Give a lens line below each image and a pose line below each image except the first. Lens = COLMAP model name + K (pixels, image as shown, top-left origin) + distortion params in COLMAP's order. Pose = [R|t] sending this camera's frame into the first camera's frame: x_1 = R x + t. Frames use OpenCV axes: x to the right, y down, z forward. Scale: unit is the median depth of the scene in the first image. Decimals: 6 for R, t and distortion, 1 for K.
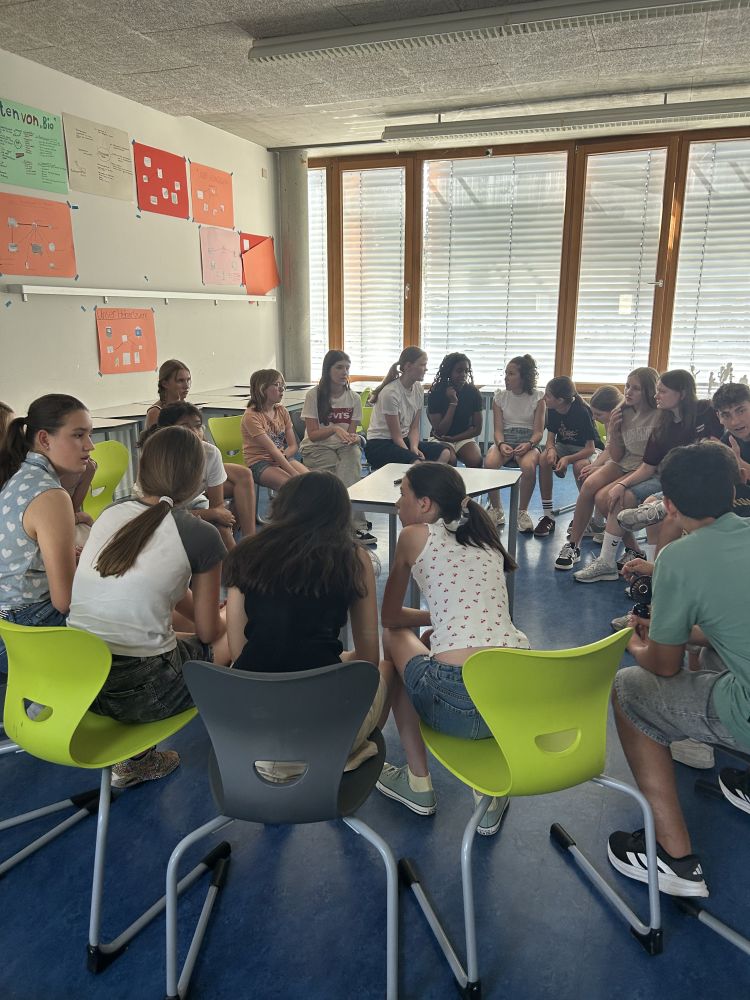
lens RADIAL K [[763.2, 0, 376.7], [0, 763.2, 495.9], [0, 0, 1]] dist [-0.003373, -0.002393]
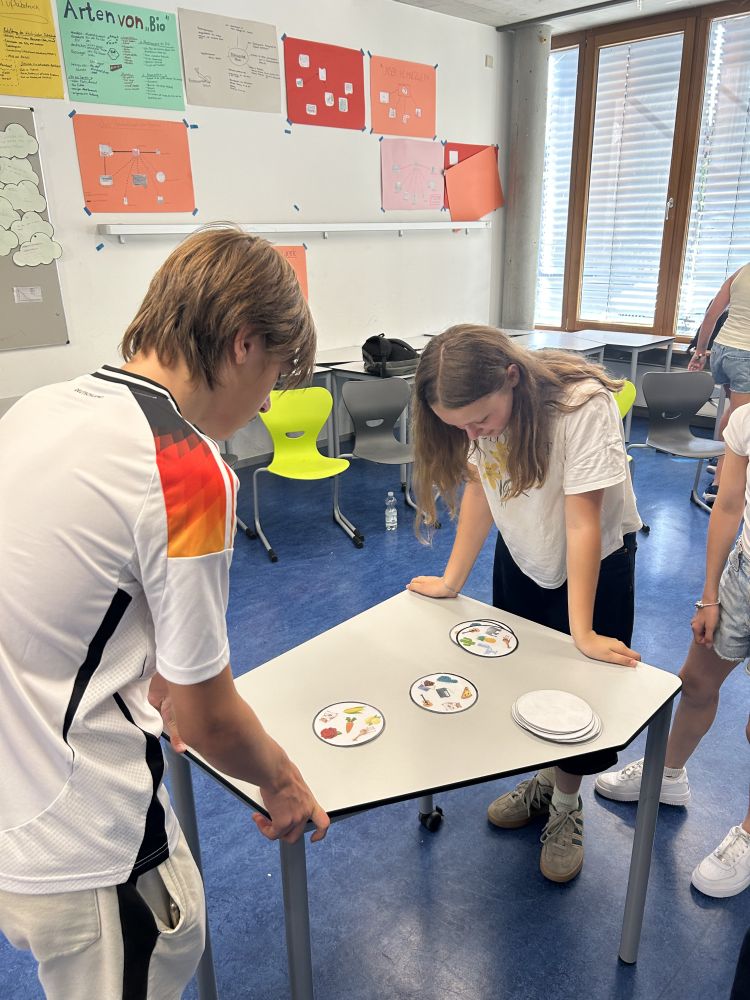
lens RADIAL K [[763.2, 0, 374.3], [0, 763.2, 507.9], [0, 0, 1]] dist [-0.003373, -0.002393]
pose [[0.903434, 0.128510, -0.409014, 0.157250], [-0.080050, 0.987804, 0.133547, -0.072837], [0.421188, -0.087910, 0.902703, 0.232383]]
